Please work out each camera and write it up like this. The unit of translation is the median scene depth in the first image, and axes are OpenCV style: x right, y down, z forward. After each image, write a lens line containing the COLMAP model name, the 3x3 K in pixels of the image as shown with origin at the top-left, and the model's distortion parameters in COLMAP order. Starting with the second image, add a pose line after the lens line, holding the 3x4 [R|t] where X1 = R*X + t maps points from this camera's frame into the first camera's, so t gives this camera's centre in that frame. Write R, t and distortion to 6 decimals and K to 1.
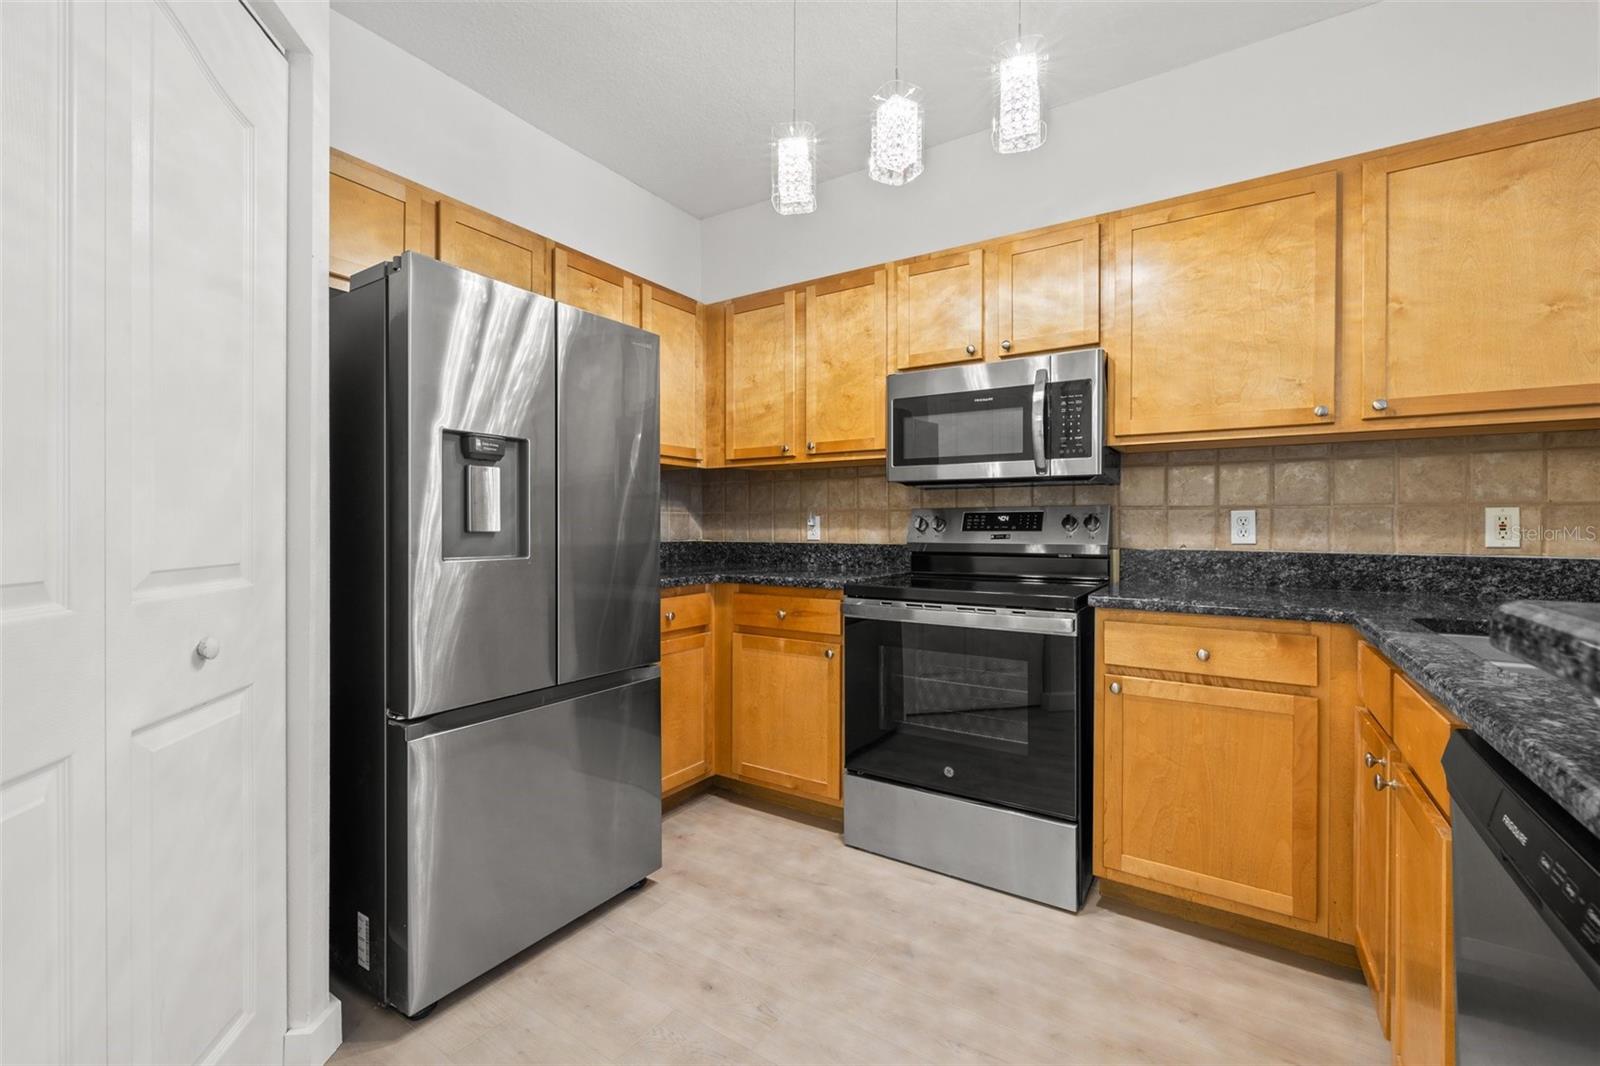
lens RADIAL K [[670.4, 0, 798.2], [0, 670.4, 522.3], [0, 0, 1]] dist [0.002923, 0.000135]
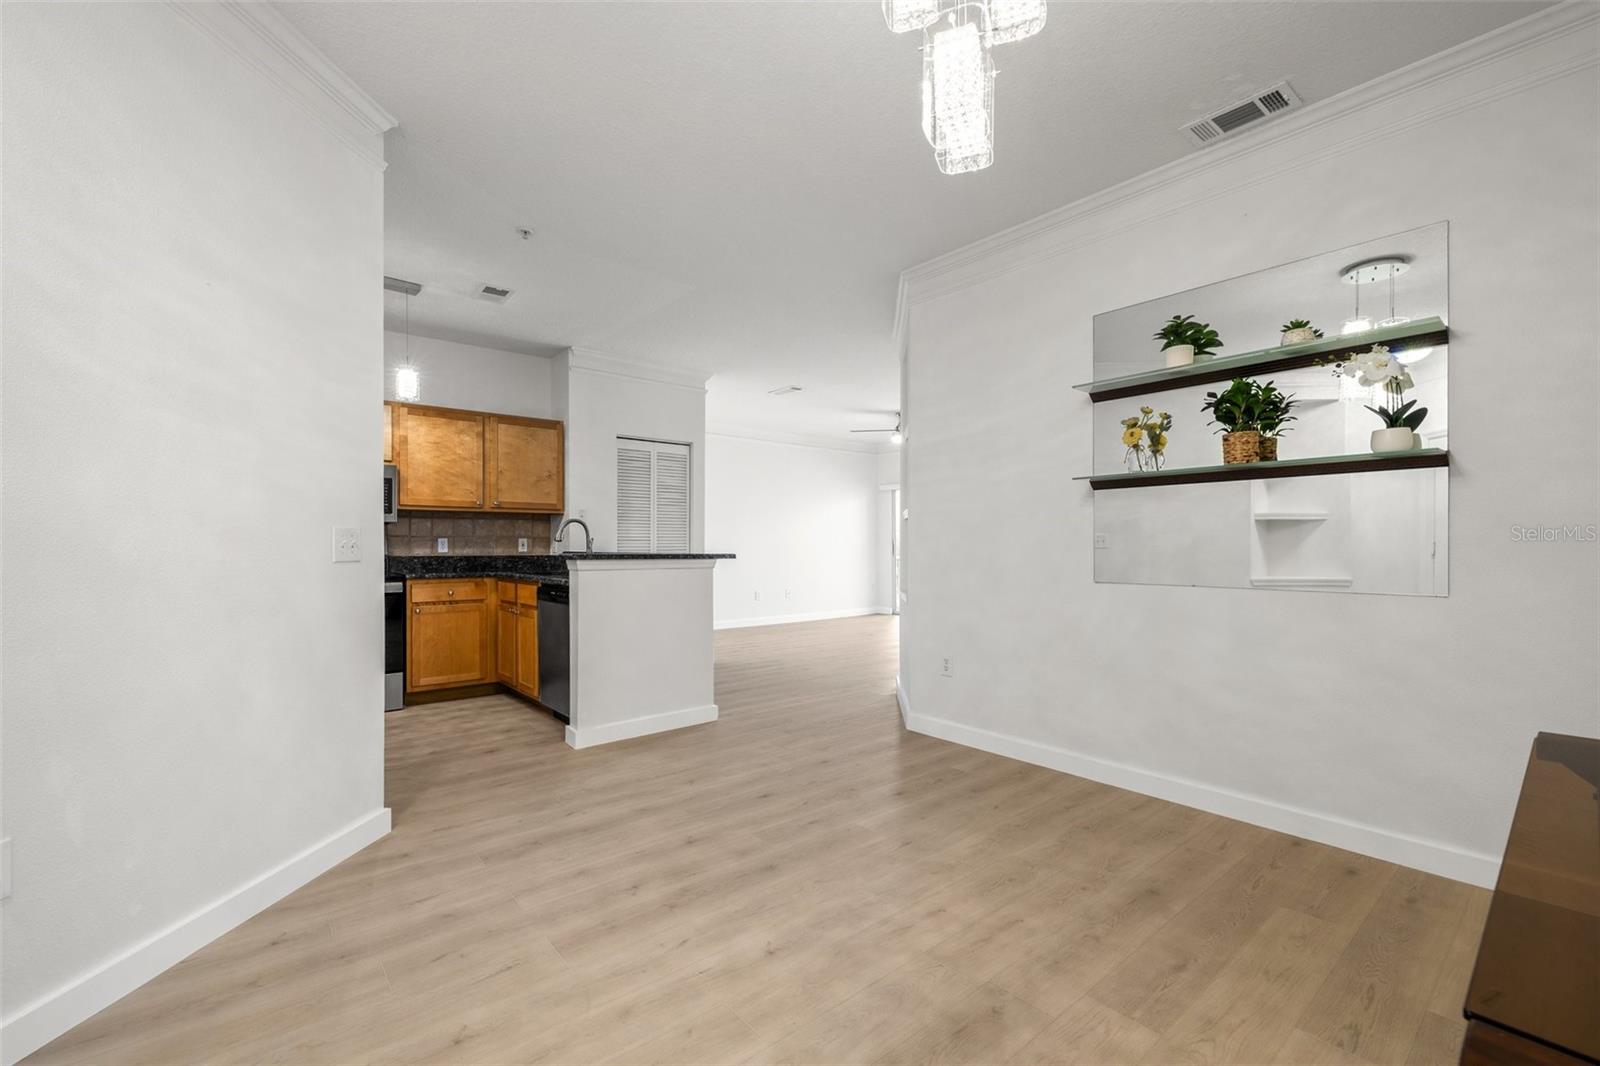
lens RADIAL K [[678.0, 0, 800.0], [0, 678.0, 544.7], [0, 0, 1]] dist [0.000206, -0.000032]
pose [[0.286656, -0.004296, 0.958024, -1.358406], [-0.000858, 0.999988, 0.004741, -0.009126], [-0.958033, -0.002181, 0.286649, -0.951904]]
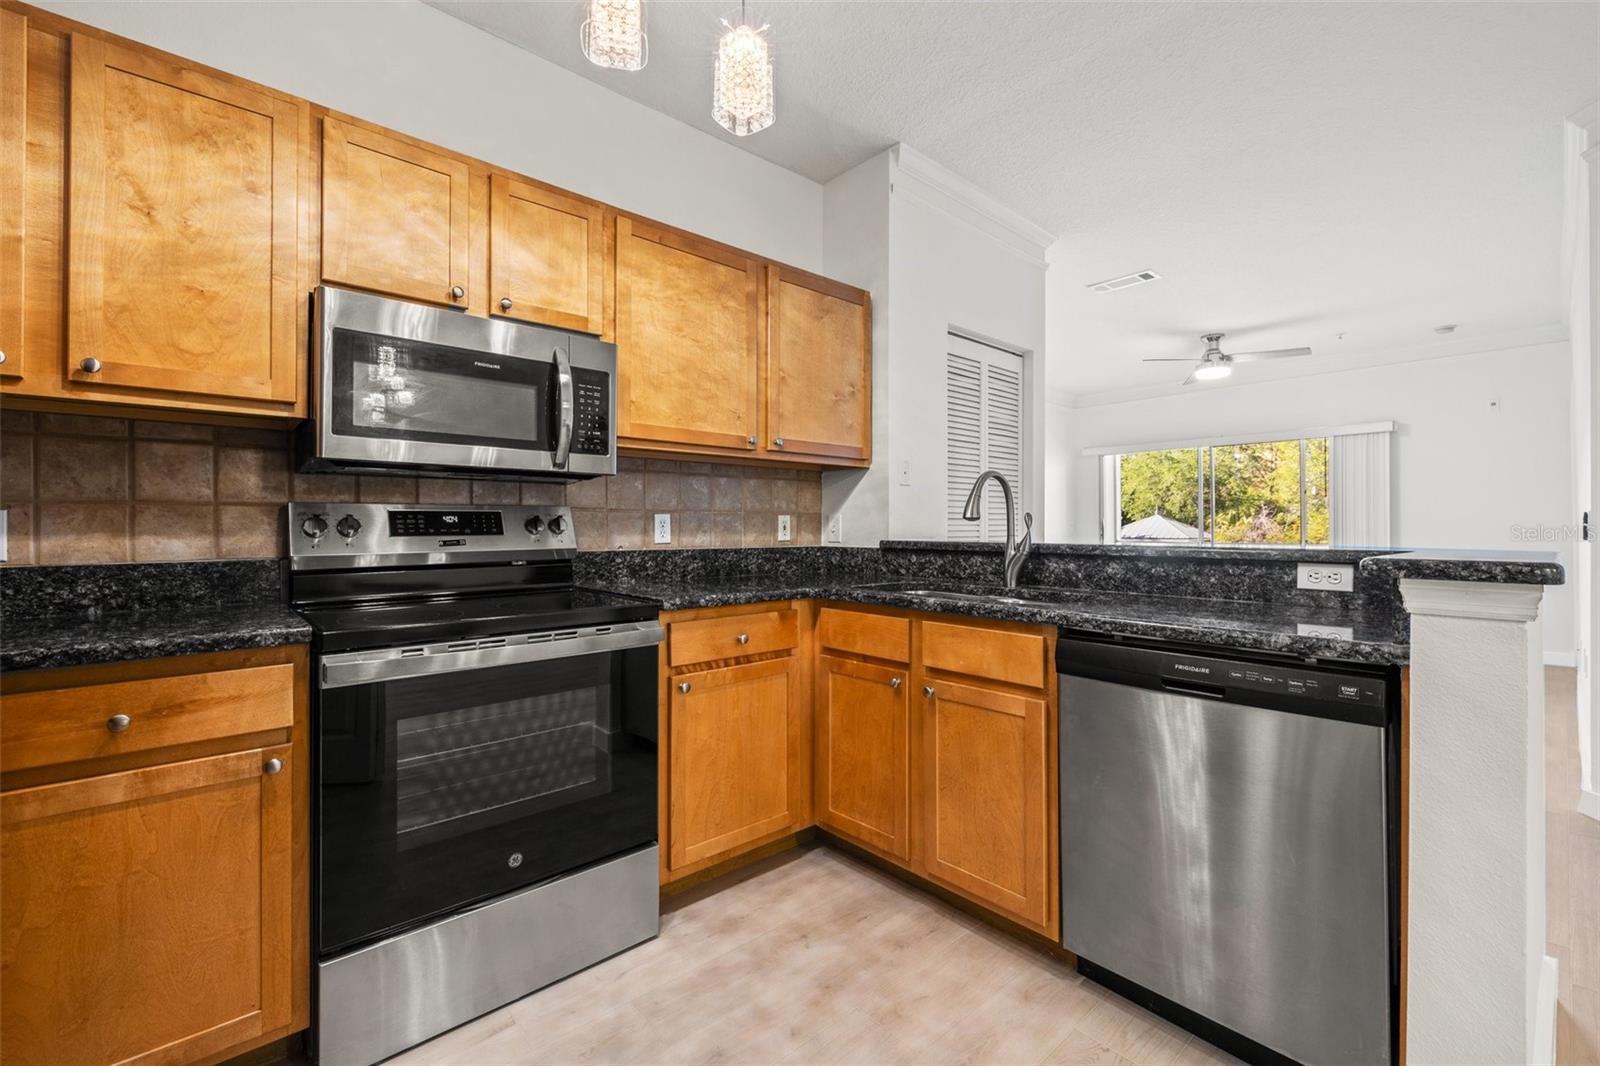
lens RADIAL K [[670.4, 0, 798.2], [0, 670.4, 522.3], [0, 0, 1]] dist [0.002923, 0.000135]
pose [[0.269255, 0.003364, 0.963063, -0.415181], [-0.001875, 0.999994, -0.002969, -0.001094], [-0.963067, -0.001006, 0.269260, 0.505576]]
